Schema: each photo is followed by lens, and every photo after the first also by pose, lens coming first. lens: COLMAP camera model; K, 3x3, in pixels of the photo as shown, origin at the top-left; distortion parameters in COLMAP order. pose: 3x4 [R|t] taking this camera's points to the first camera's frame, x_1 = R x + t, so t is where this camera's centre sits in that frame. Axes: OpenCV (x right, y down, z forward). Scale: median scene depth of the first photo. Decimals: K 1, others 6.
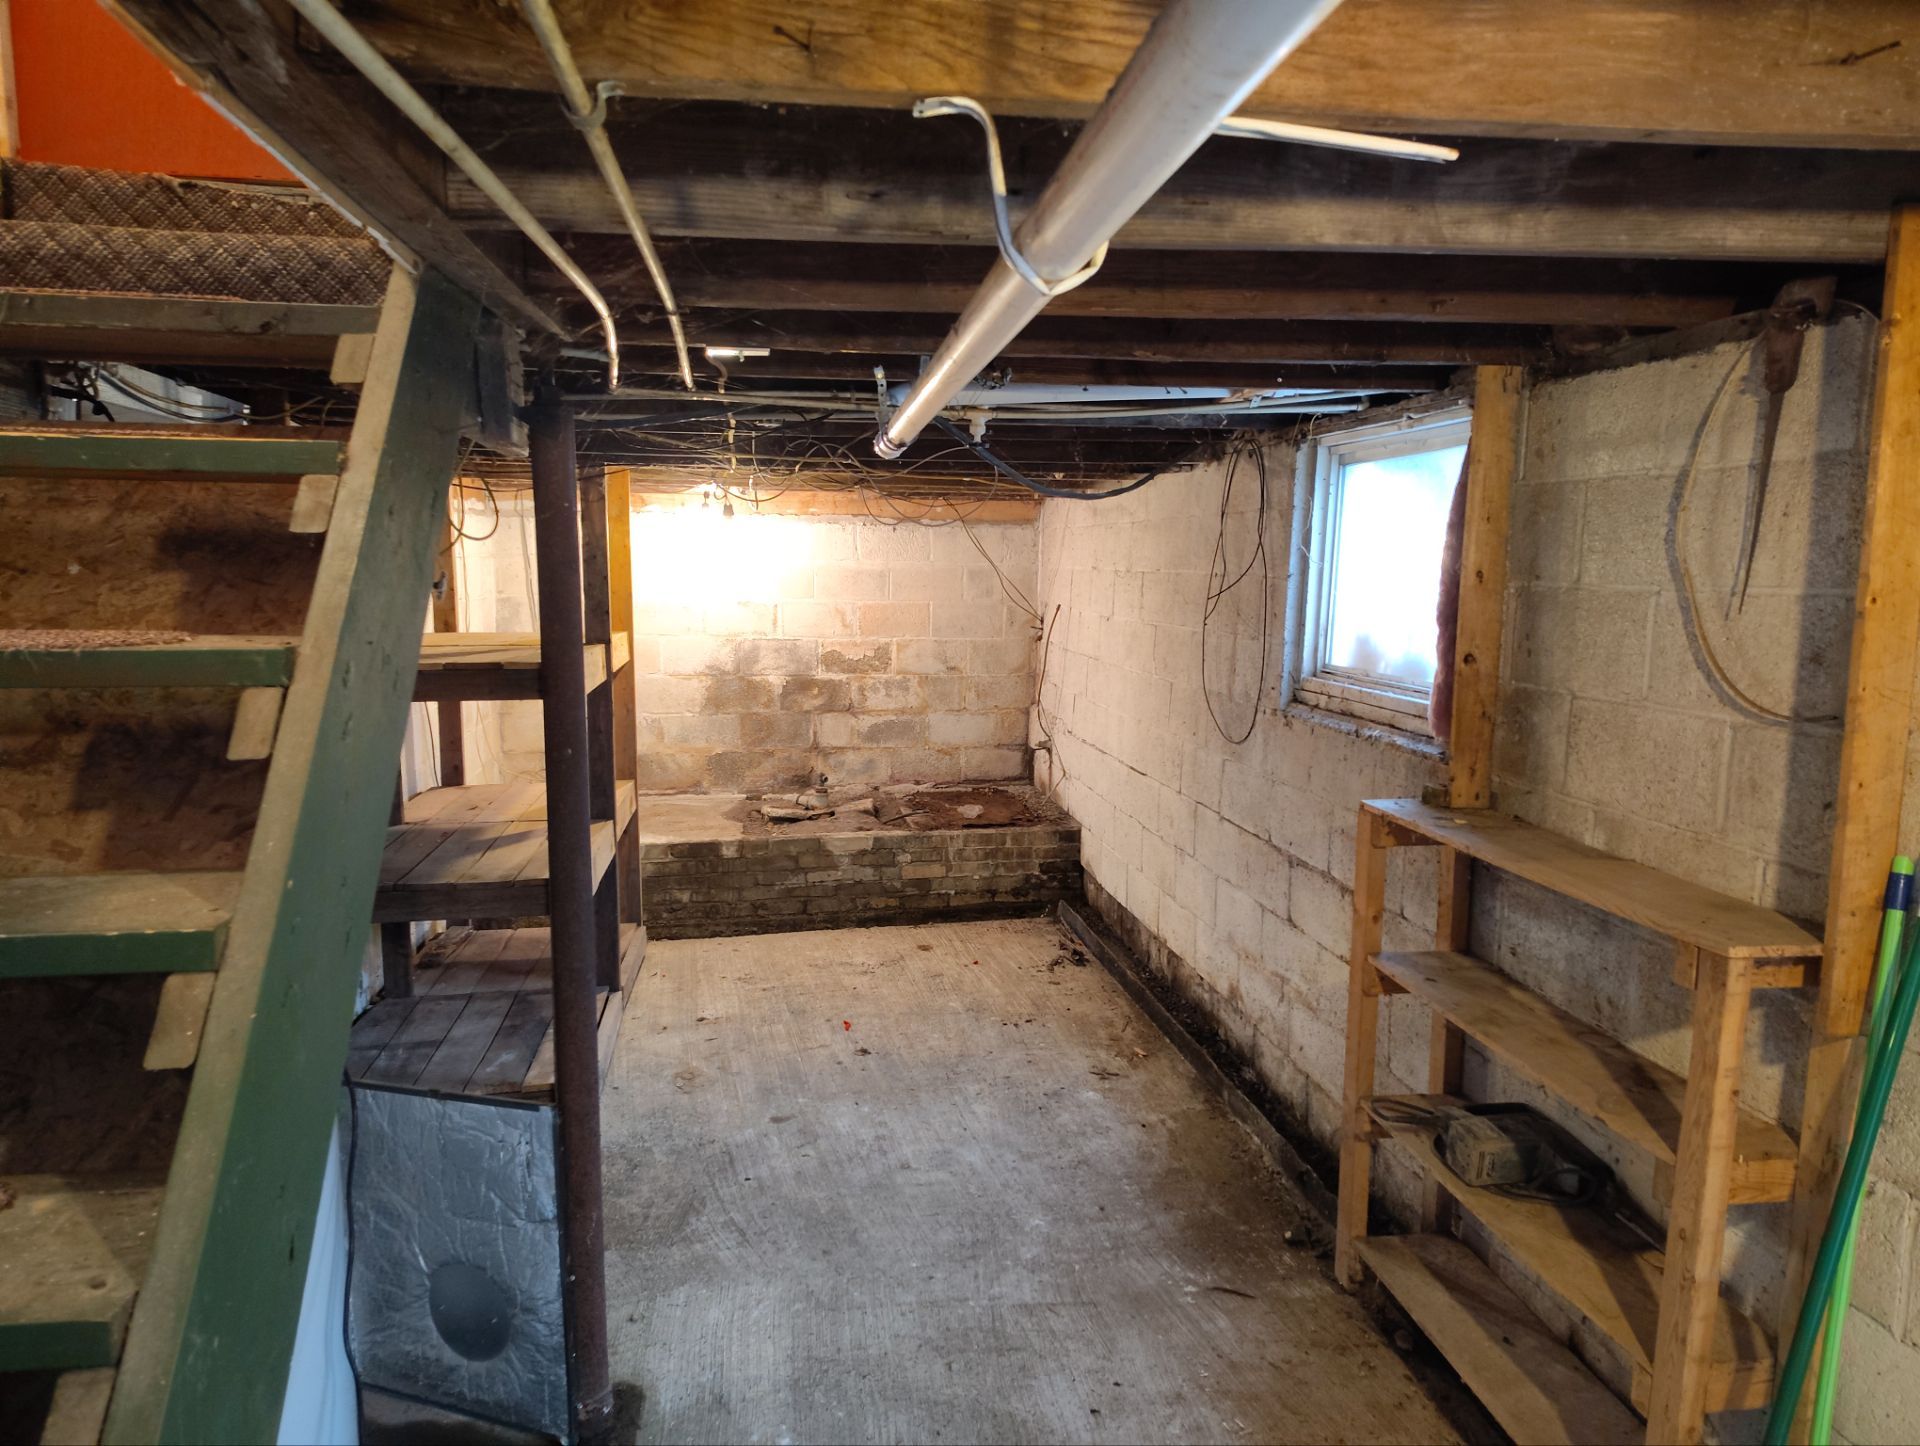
lens RADIAL K [[1365.2, 0, 1009.0], [0, 1365.2, 733.7], [0, 0, 1]] dist [0.053542, -0.056133]
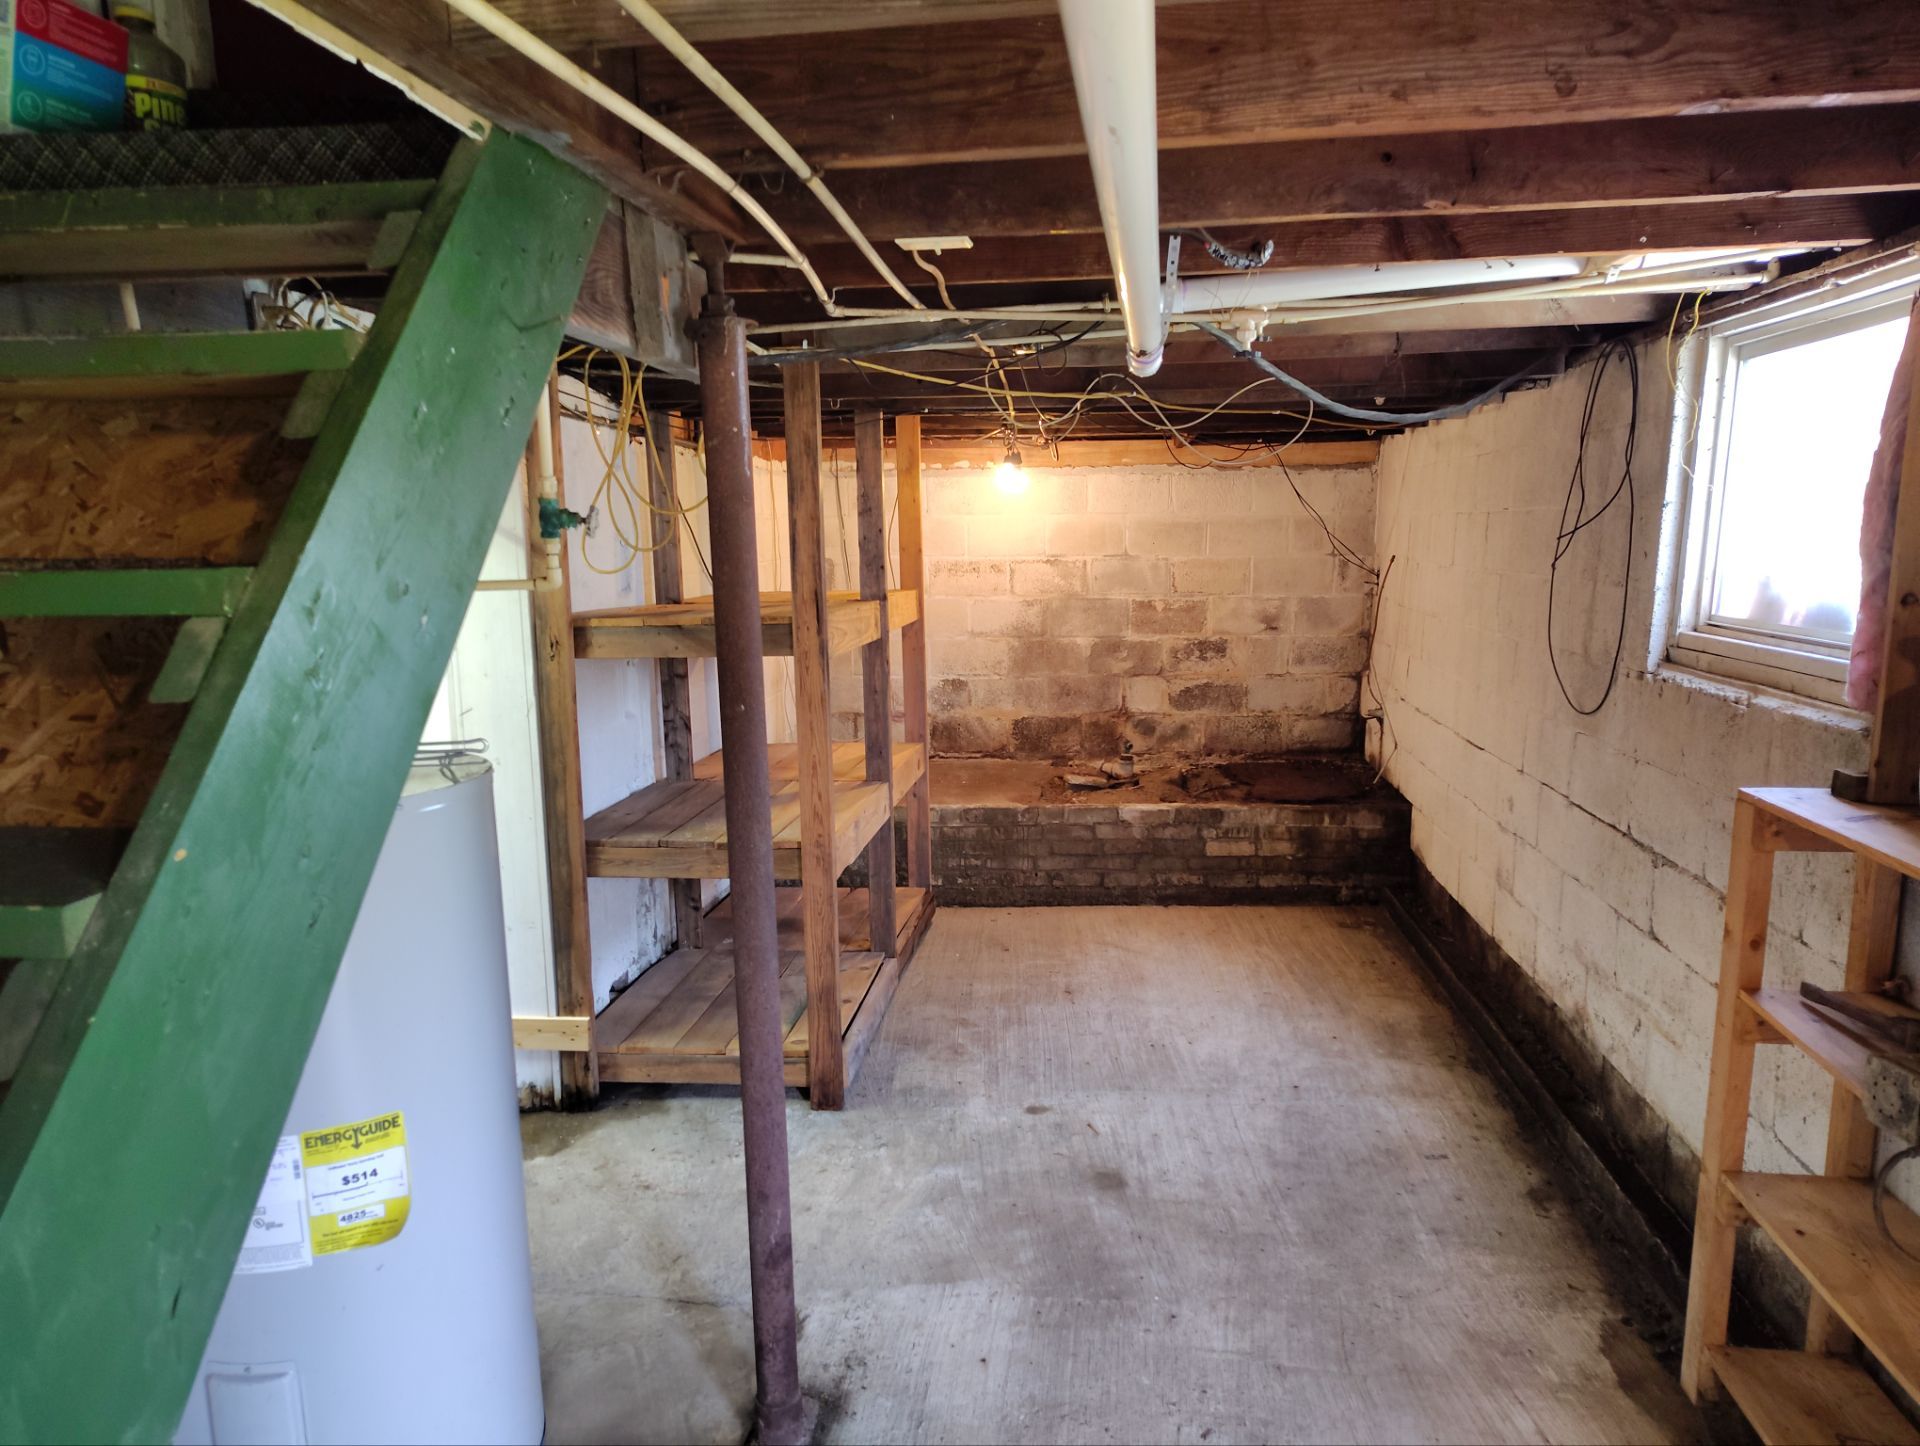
lens RADIAL K [[1365.2, 0, 971.6], [0, 1365.2, 753.0], [0, 0, 1]] dist [0.053542, -0.056133]
pose [[0.958920, 0.024457, -0.282621, 0.057674], [-0.013751, 0.999113, 0.039805, 0.003839], [0.283343, -0.034284, 0.958406, 0.130316]]
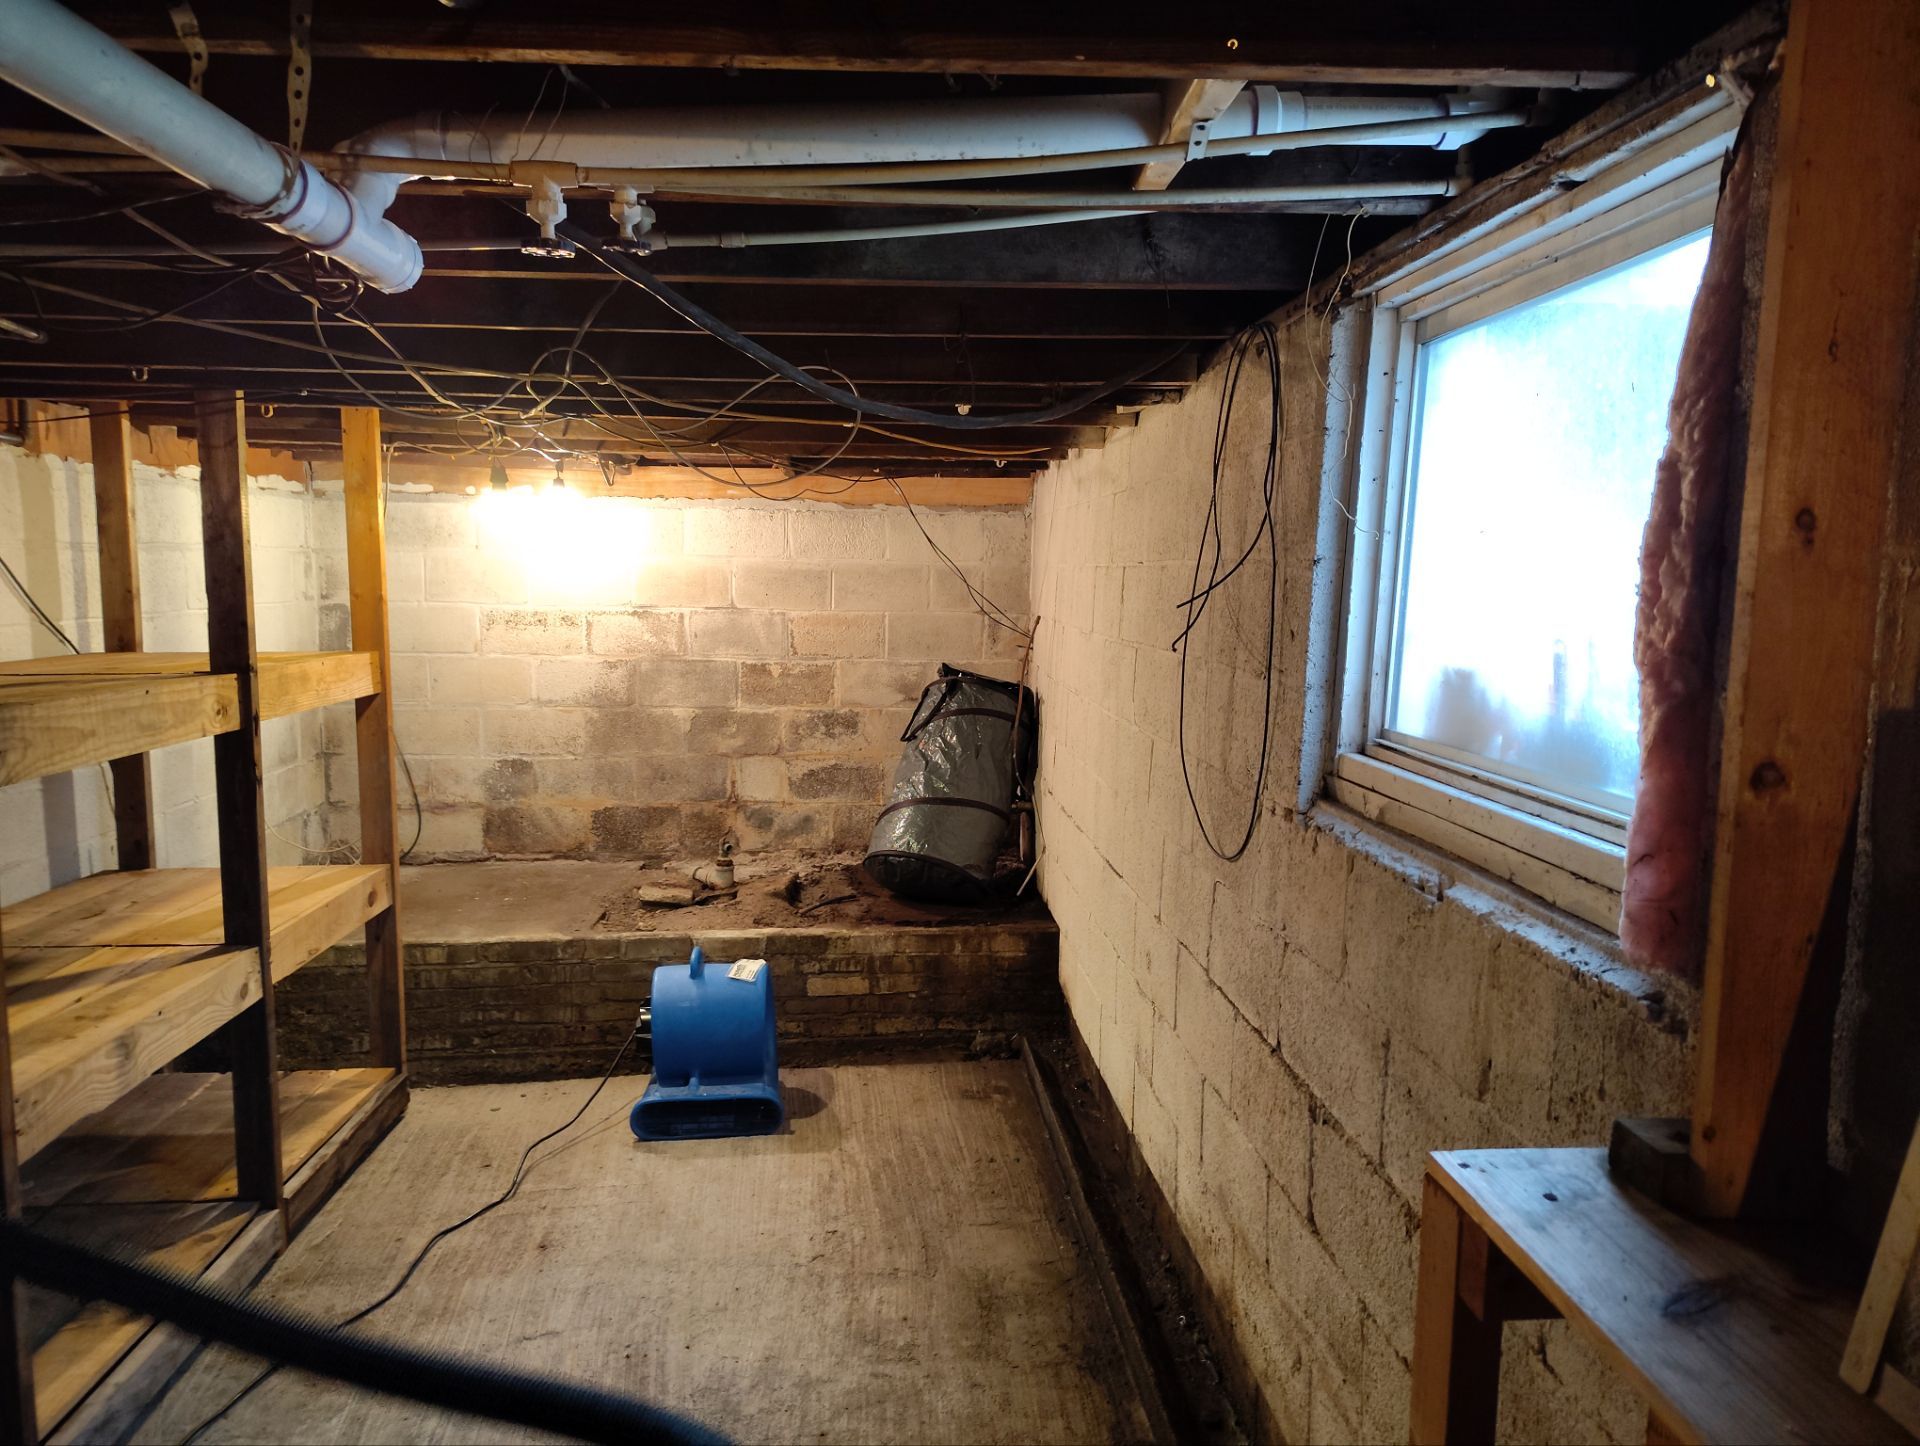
lens RADIAL K [[1365.2, 0, 971.2], [0, 1365.2, 724.1], [0, 0, 1]] dist [0.053542, -0.056133]
pose [[0.994649, 0.011816, -0.102631, 0.154288], [-0.013542, 0.999778, -0.016138, -0.050803], [0.102417, 0.017441, 0.994589, 0.559784]]
